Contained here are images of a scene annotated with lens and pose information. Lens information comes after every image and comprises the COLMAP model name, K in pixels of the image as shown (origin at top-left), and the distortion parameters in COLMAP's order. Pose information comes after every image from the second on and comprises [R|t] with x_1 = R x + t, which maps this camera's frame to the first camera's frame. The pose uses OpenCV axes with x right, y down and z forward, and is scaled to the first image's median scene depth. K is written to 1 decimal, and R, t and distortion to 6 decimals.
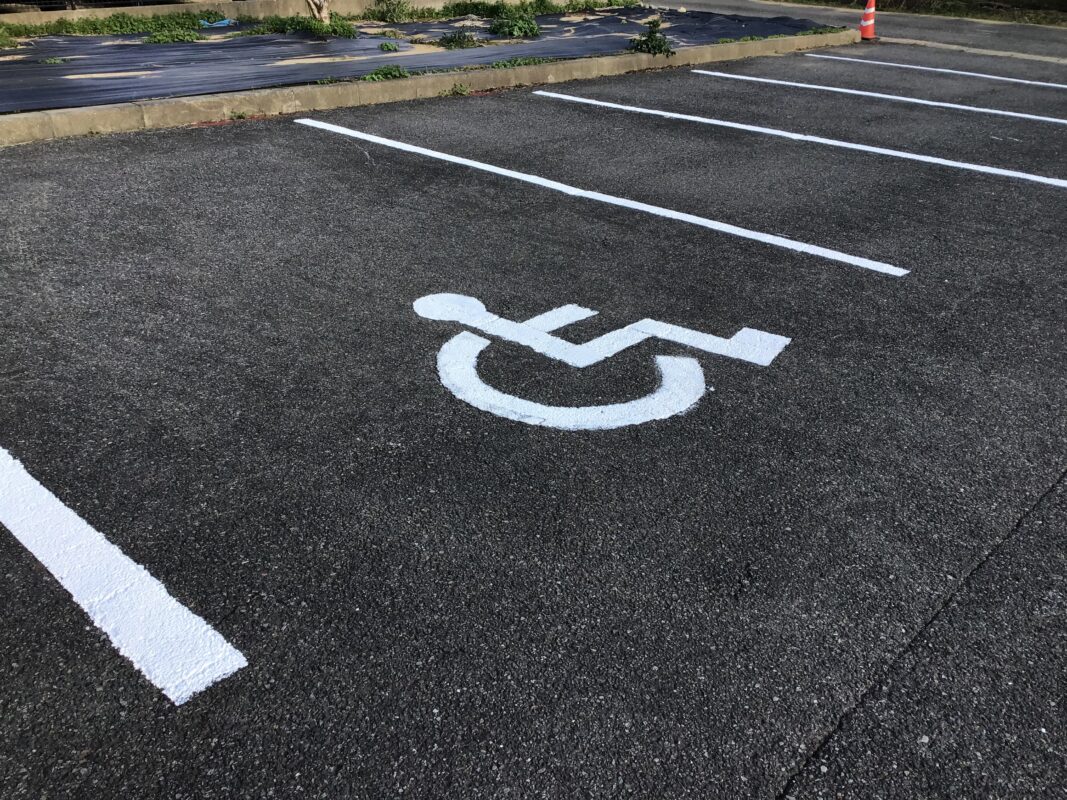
lens RADIAL K [[984.1, 0, 533.5], [0, 984.1, 400.0], [0, 0, 1]] dist [0.110175, -0.182212]
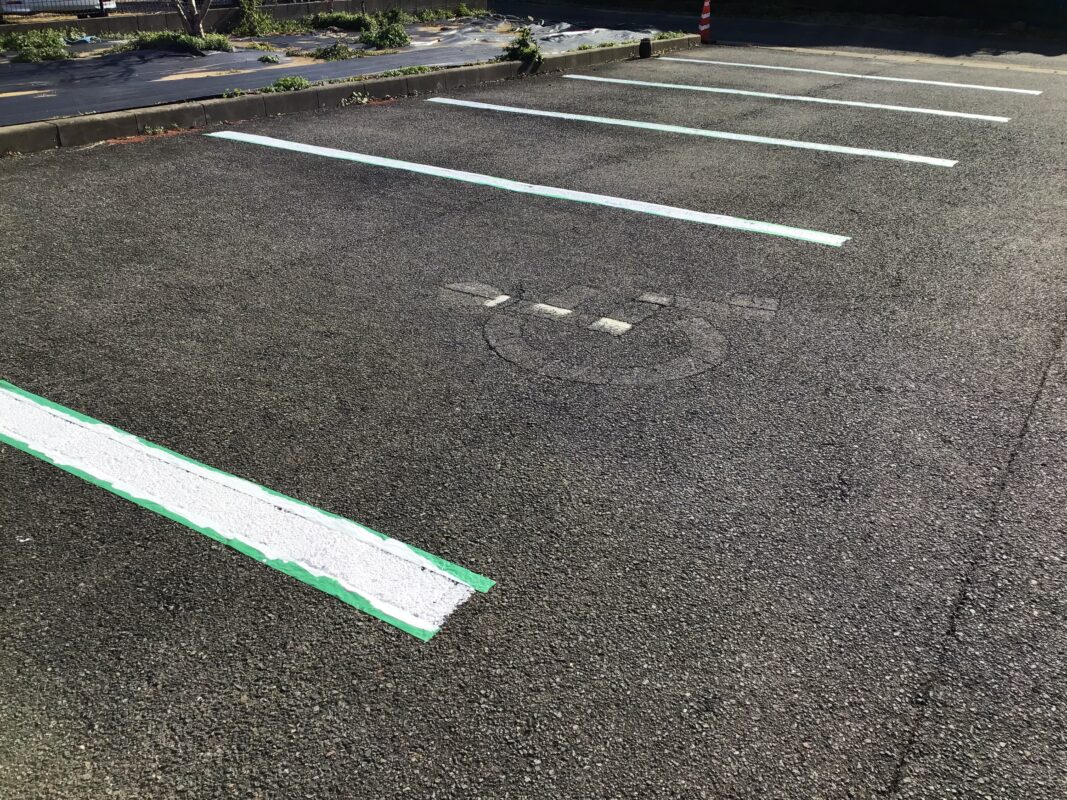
lens RADIAL K [[984.1, 0, 533.5], [0, 984.1, 400.0], [0, 0, 1]] dist [0.110175, -0.182212]
pose [[0.982214, -0.084708, 0.167573, -0.191252], [0.086335, 0.996263, -0.002434, 0.027394], [-0.166741, 0.016858, 0.985857, -0.063200]]
